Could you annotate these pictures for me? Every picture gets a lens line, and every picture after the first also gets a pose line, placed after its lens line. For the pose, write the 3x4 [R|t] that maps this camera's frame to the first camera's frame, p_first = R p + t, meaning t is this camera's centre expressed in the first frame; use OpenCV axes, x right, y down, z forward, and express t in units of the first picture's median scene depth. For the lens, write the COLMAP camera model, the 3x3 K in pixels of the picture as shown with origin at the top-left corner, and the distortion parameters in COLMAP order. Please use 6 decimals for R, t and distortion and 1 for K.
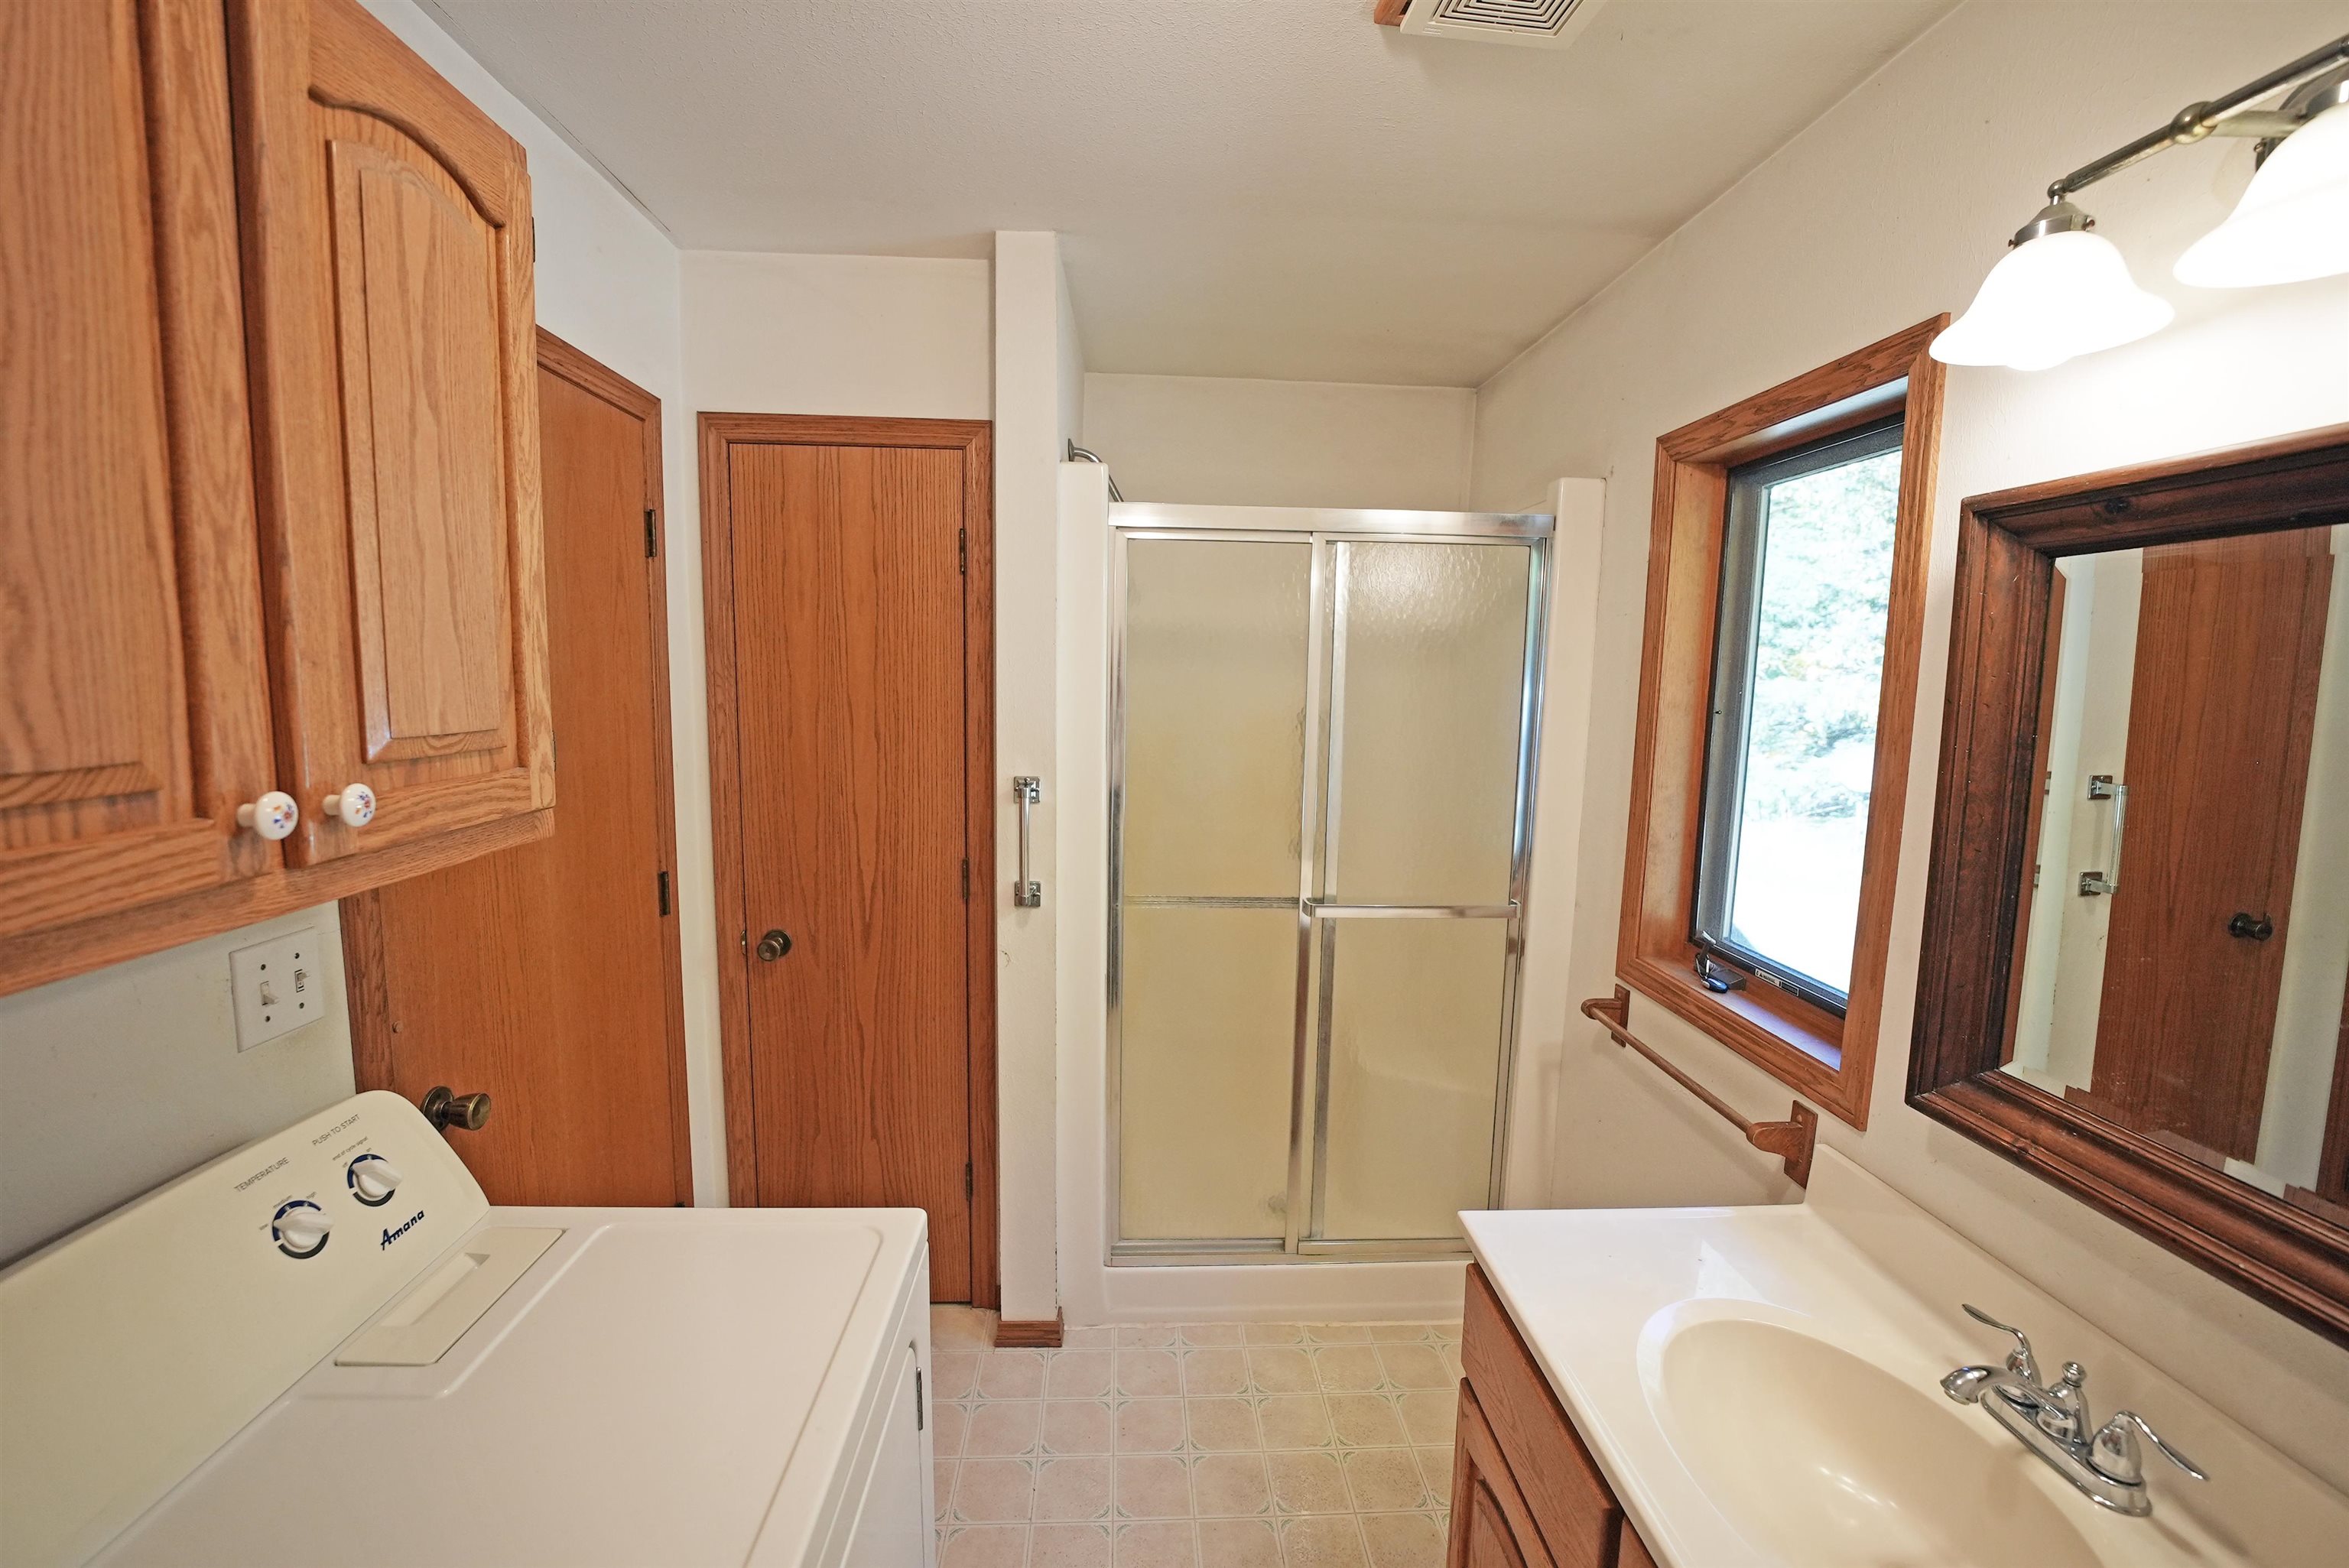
lens RADIAL K [[989.3, 0, 1174.5], [0, 989.3, 784.0], [0, 0, 1]] dist [-0.000635, -0.000059]
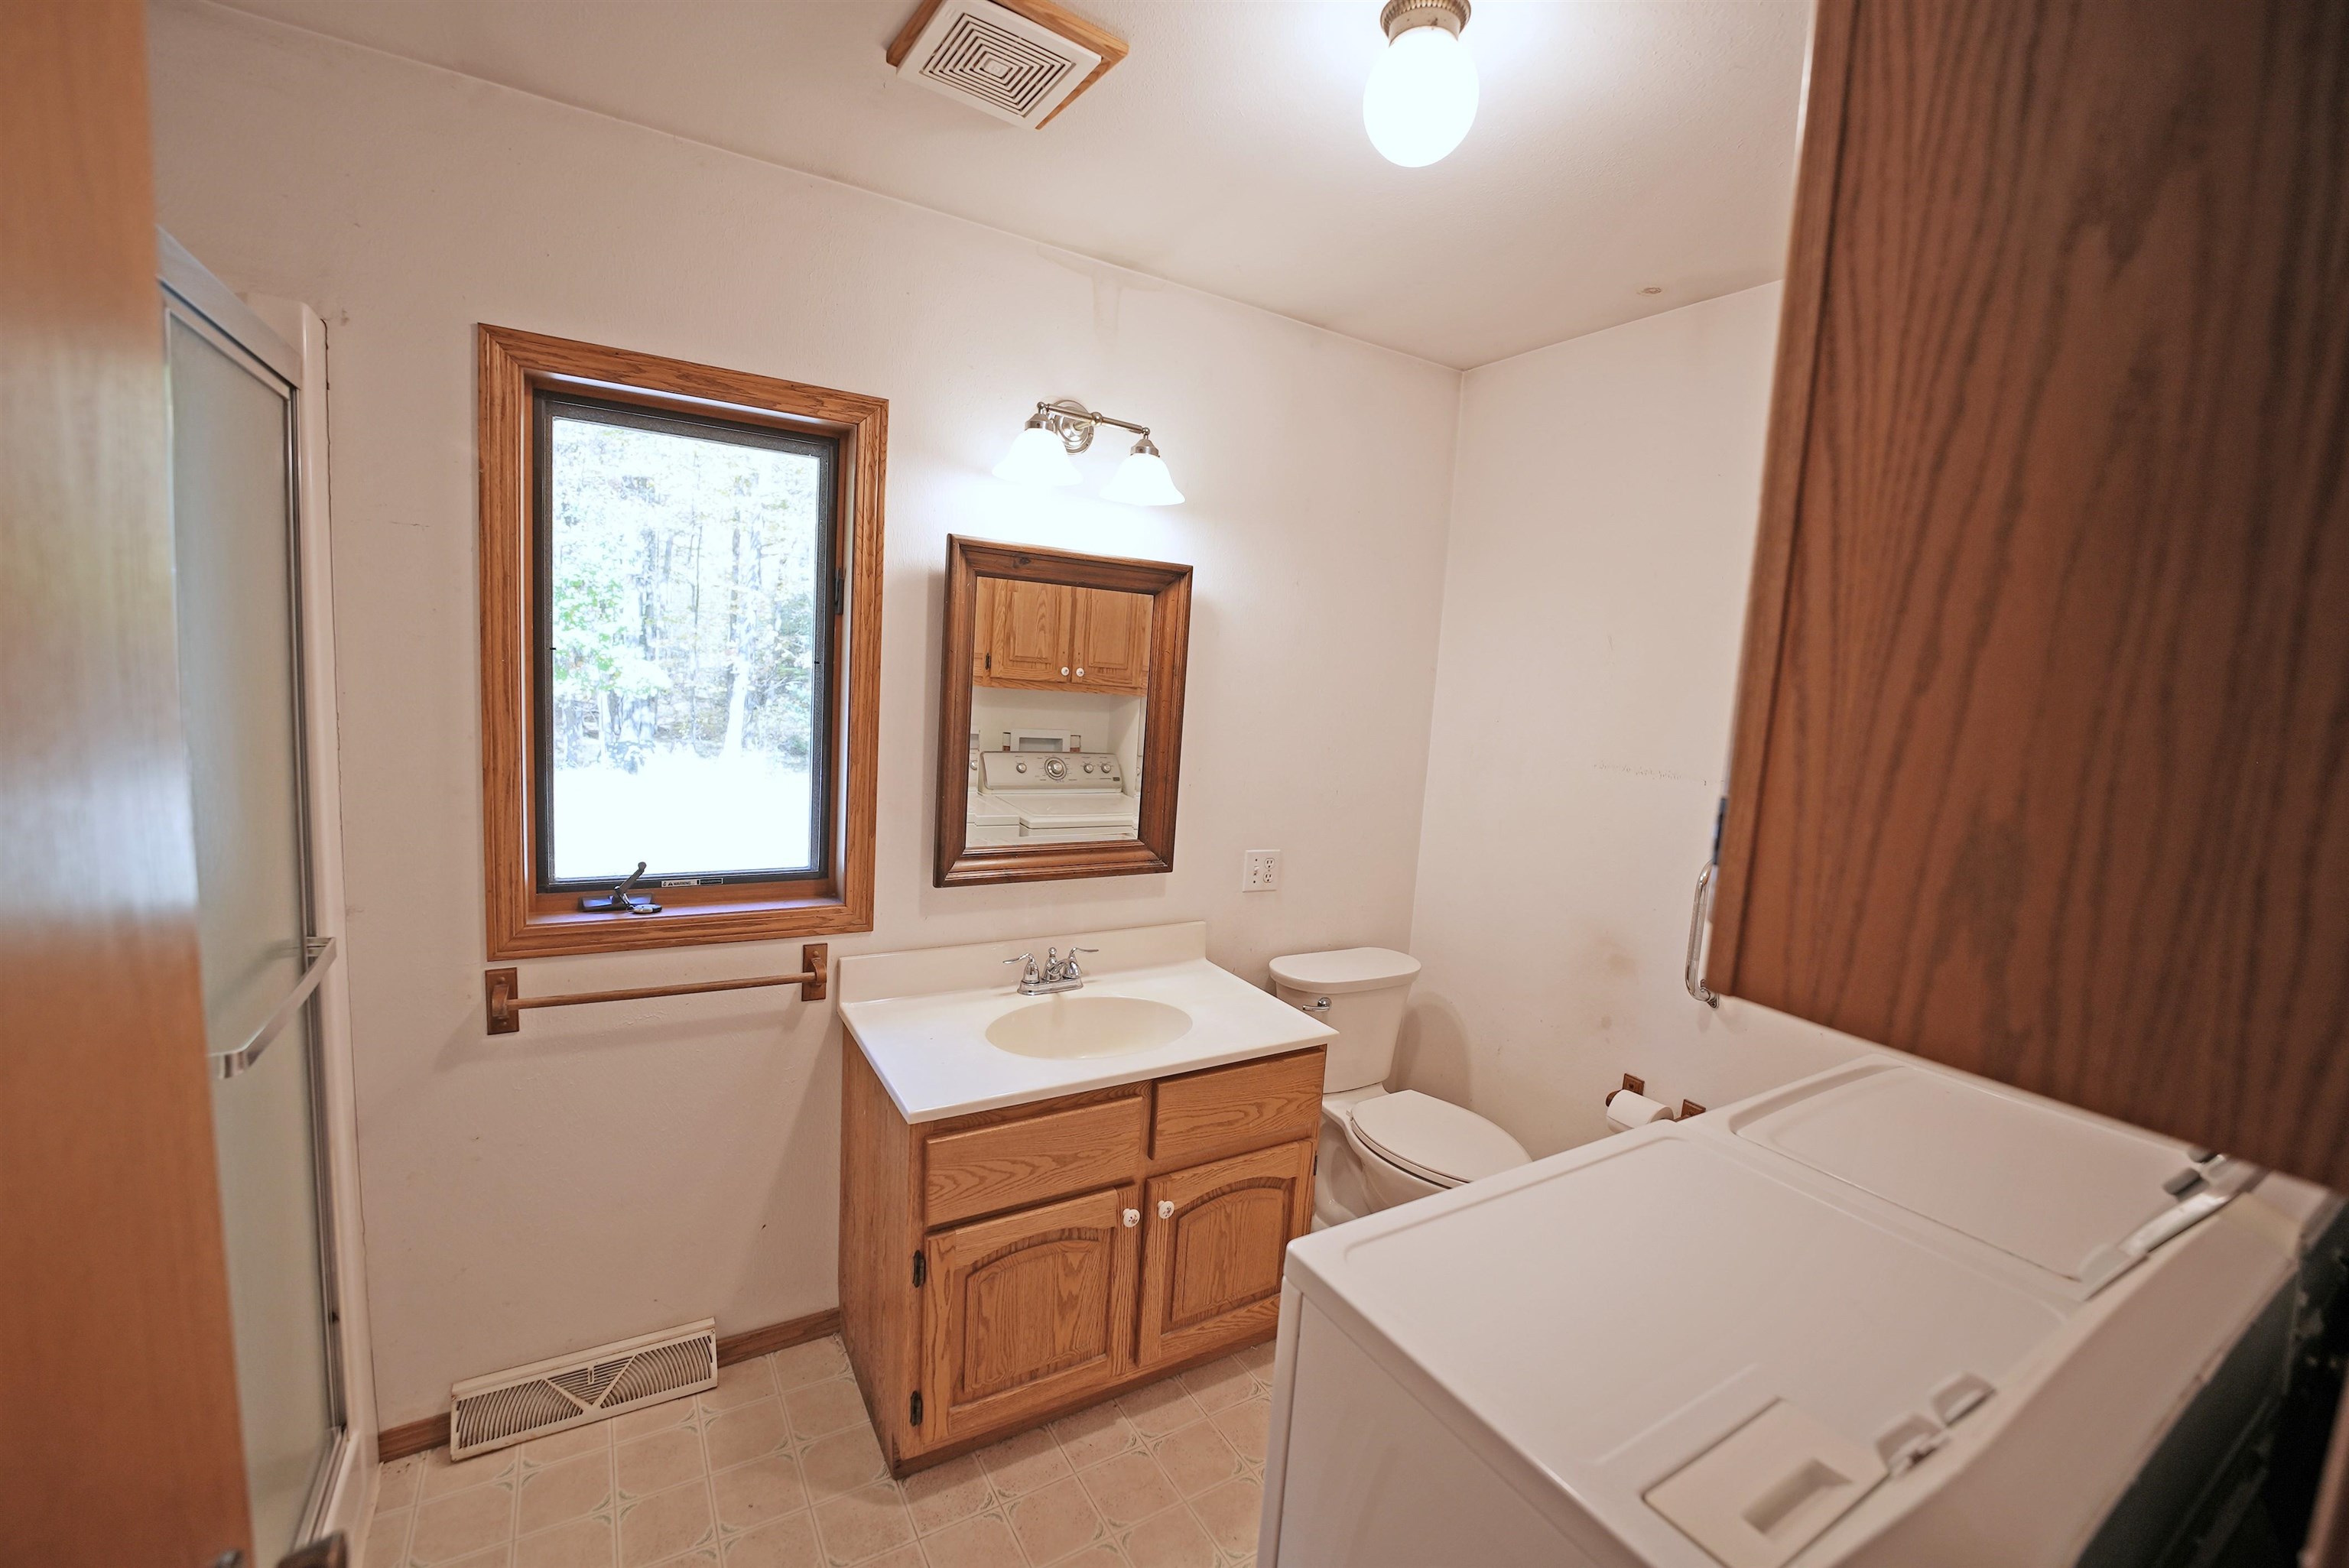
lens RADIAL K [[989.3, 0, 1174.5], [0, 989.3, 784.0], [0, 0, 1]] dist [-0.000635, -0.000059]
pose [[-0.461317, -0.159045, 0.872864, -0.723044], [0.033518, 0.979976, 0.196276, -0.136080], [-0.886602, 0.119802, -0.446748, 1.103081]]
